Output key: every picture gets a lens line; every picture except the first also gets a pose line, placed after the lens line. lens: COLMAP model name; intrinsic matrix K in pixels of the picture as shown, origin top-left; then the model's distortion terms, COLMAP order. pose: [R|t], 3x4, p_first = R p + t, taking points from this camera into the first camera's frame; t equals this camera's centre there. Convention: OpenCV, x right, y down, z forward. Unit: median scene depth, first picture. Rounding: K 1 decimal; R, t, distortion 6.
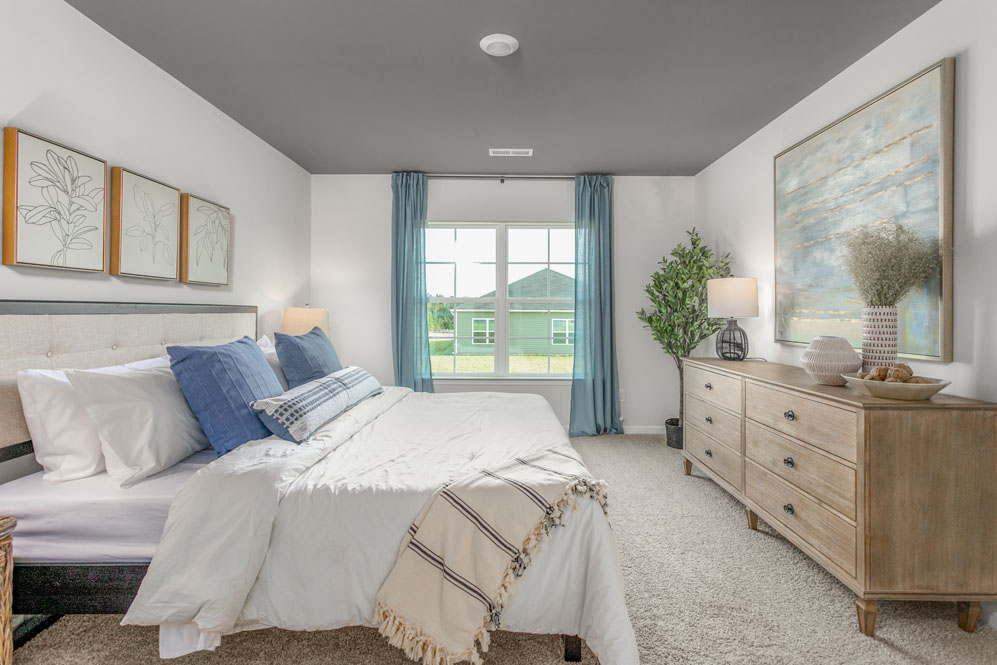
lens RADIAL K [[484.7, 0, 507.9], [0, 484.7, 307.5], [0, 0, 1]] dist [0.002670, 0.000476]
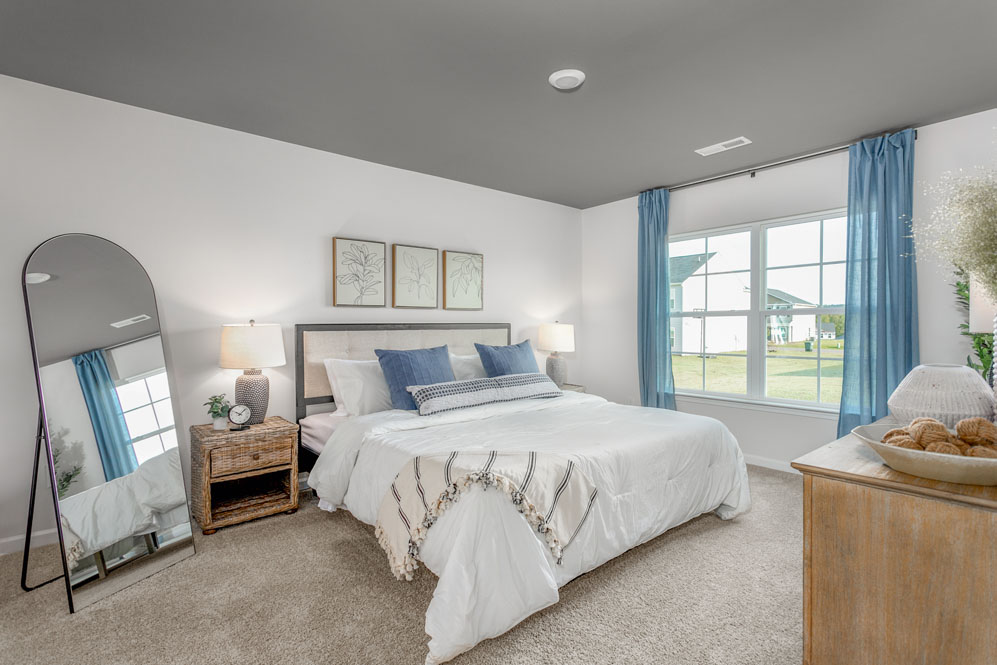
lens RADIAL K [[484.7, 0, 505.2], [0, 484.7, 330.9], [0, 0, 1]] dist [0.002670, 0.000476]
pose [[0.641332, -0.001843, -0.767261, 0.466563], [0.015797, 0.999817, 0.010802, 0.001959], [0.767101, -0.019048, 0.641244, 0.127828]]
